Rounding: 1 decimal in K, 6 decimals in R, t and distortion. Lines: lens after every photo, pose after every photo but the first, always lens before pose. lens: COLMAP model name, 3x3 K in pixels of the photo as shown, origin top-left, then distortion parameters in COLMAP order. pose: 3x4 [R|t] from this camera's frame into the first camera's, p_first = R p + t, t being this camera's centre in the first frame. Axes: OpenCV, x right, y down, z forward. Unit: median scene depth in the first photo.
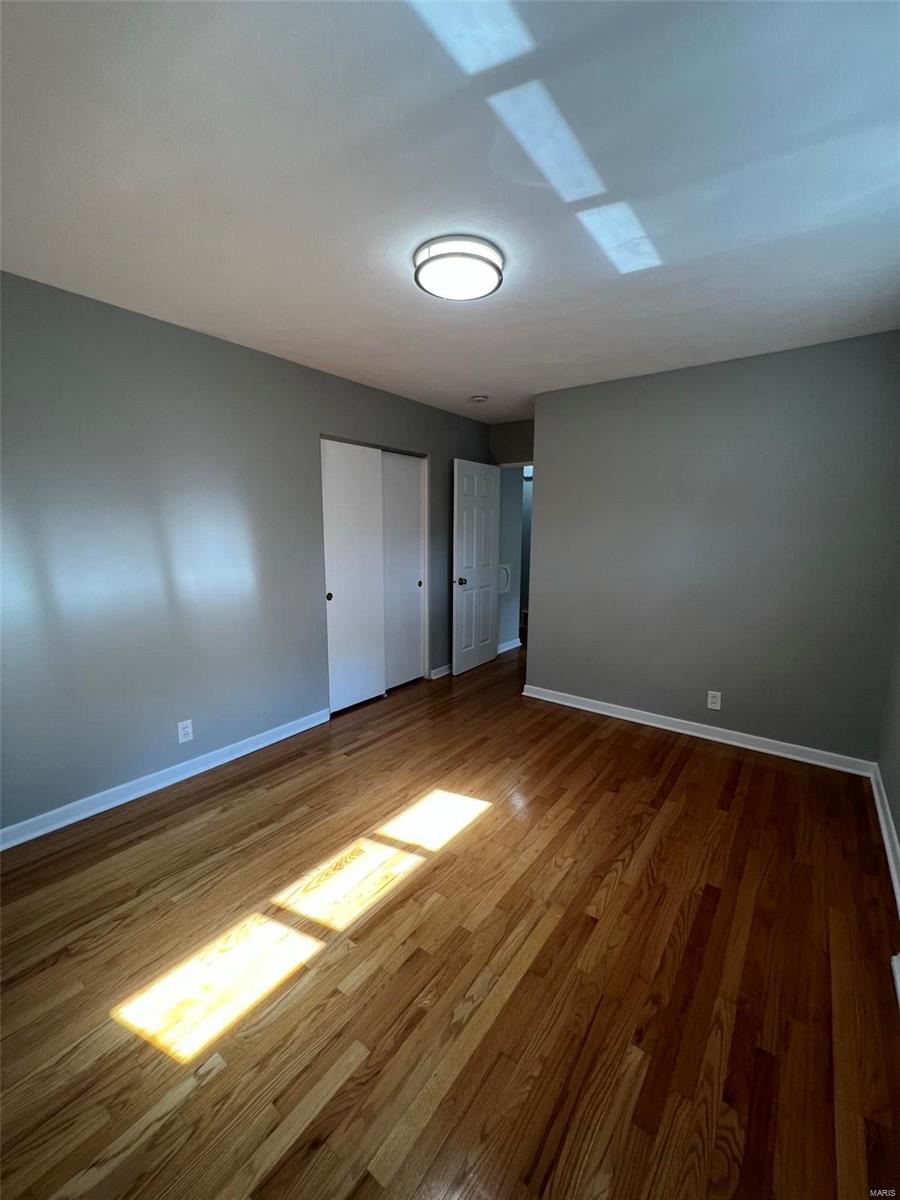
lens RADIAL K [[479.7, 0, 452.1], [0, 479.7, 598.4], [0, 0, 1]] dist [-0.001183, -0.000204]
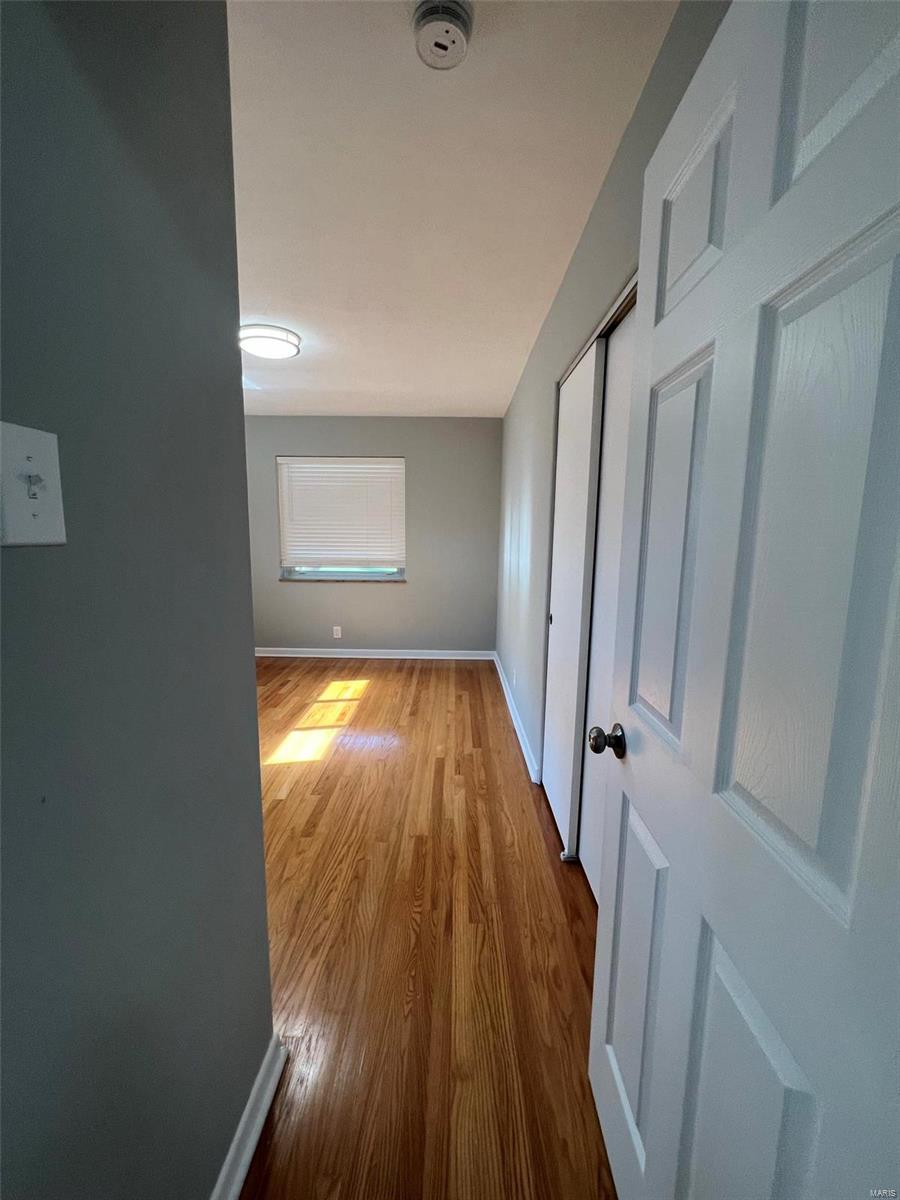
lens RADIAL K [[479.7, 0, 452.1], [0, 479.7, 598.4], [0, 0, 1]] dist [-0.001183, -0.000204]
pose [[-0.799699, 0.067255, -0.596623, 0.434082], [-0.108486, 0.961164, 0.253760, -0.312479], [0.590519, 0.267657, -0.761345, 2.329674]]
